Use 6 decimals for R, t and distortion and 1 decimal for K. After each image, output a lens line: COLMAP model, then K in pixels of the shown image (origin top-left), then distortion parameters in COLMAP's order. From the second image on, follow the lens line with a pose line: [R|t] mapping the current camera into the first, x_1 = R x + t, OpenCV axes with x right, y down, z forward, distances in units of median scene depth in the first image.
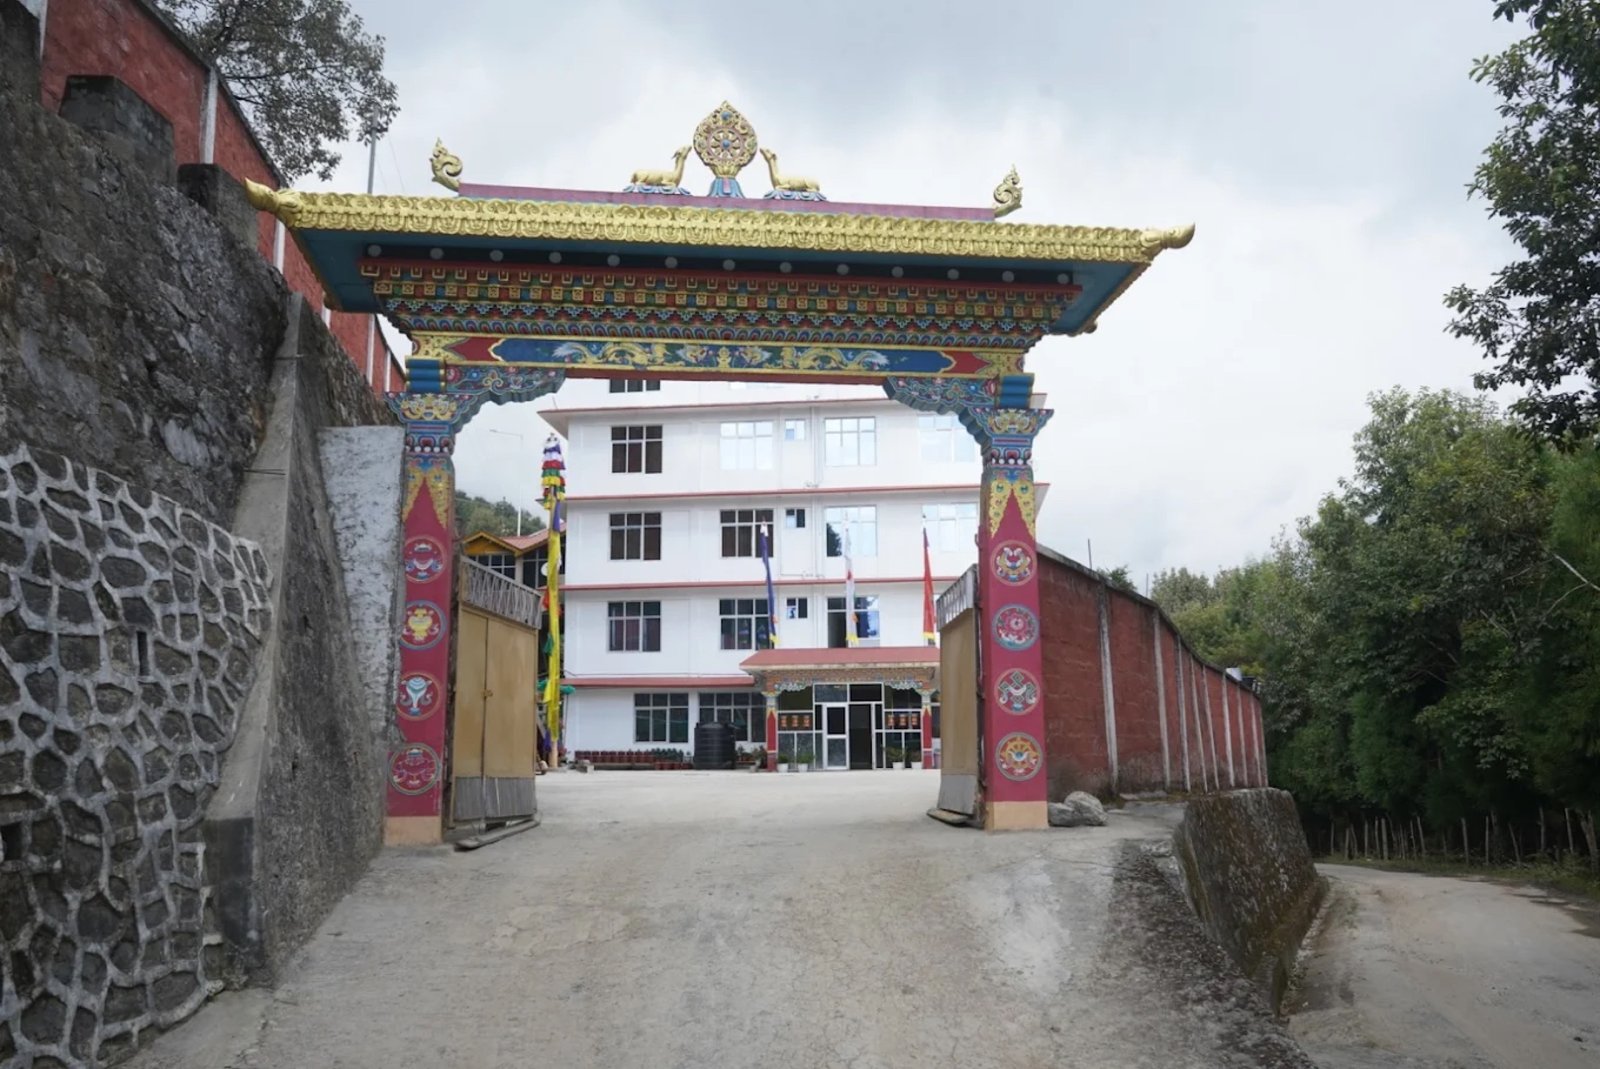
lens RADIAL K [[1270.1, 0, 800.8], [0, 1270.1, 533.2], [0, 0, 1]] dist [0.003269, 0.002719]
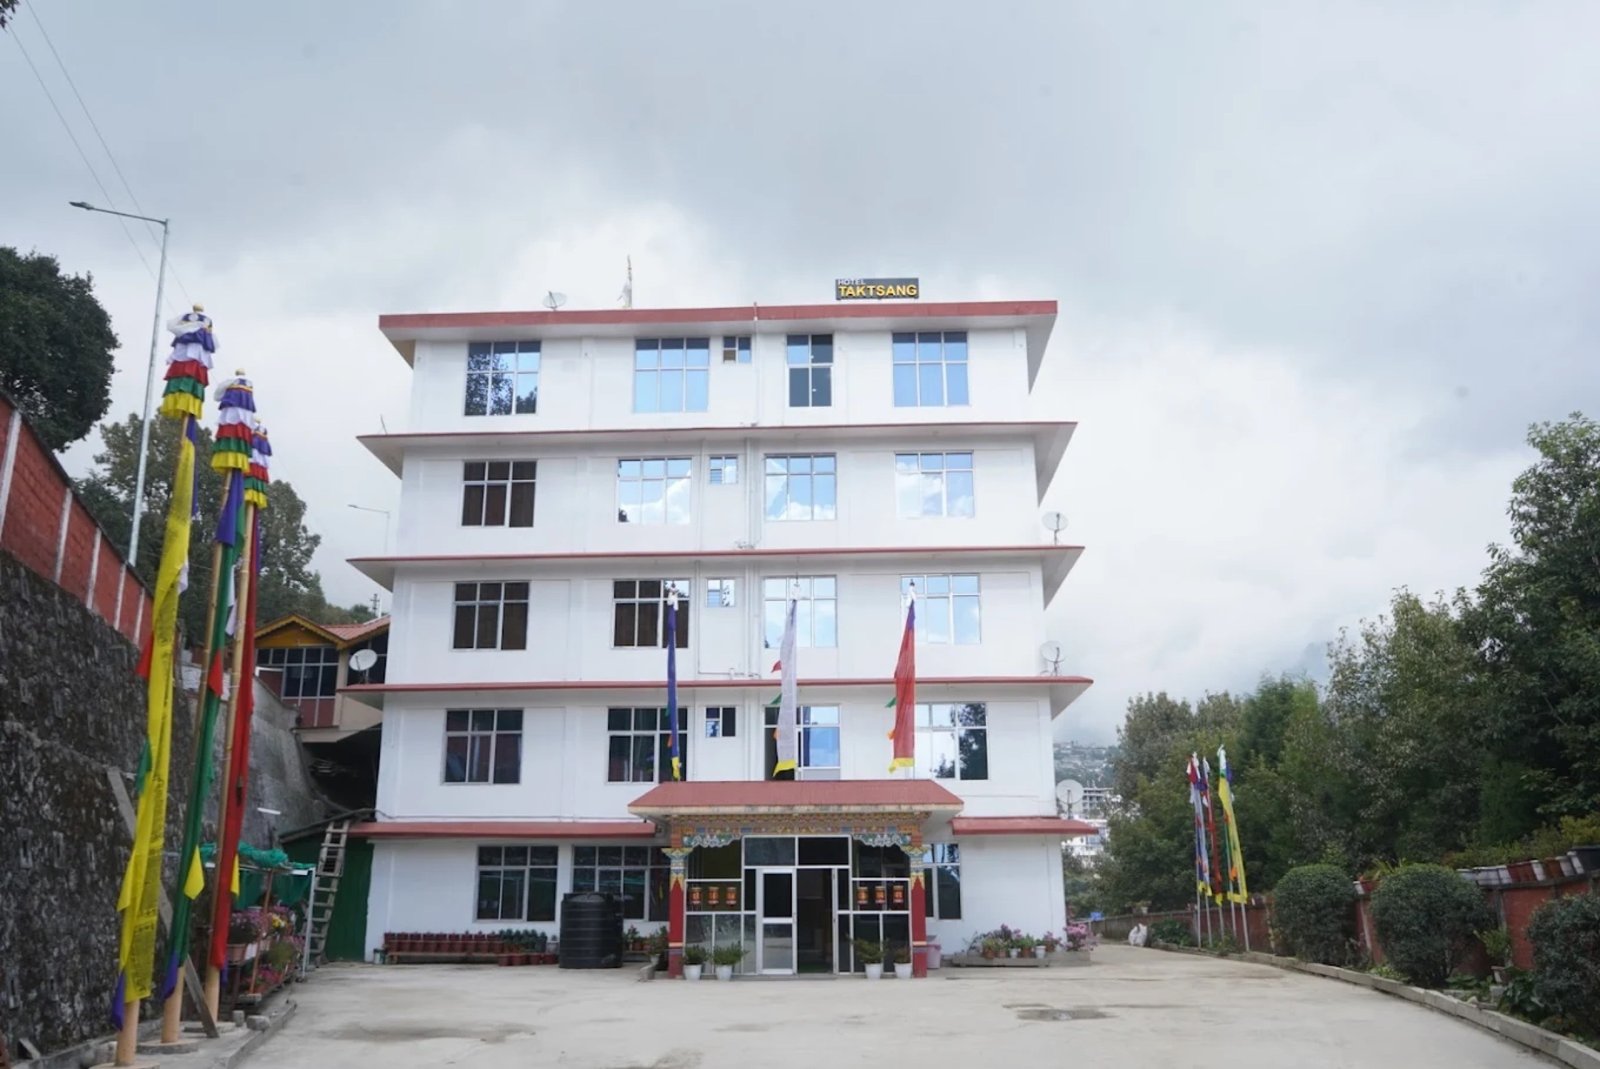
lens RADIAL K [[1270.1, 0, 799.0], [0, 1270.1, 536.1], [0, 0, 1]] dist [0.003269, 0.002719]
pose [[0.998369, 0.020157, 0.053411, 0.000579], [-0.014717, 0.994845, -0.100337, 0.027313], [-0.055159, 0.099387, 0.993519, 0.301867]]
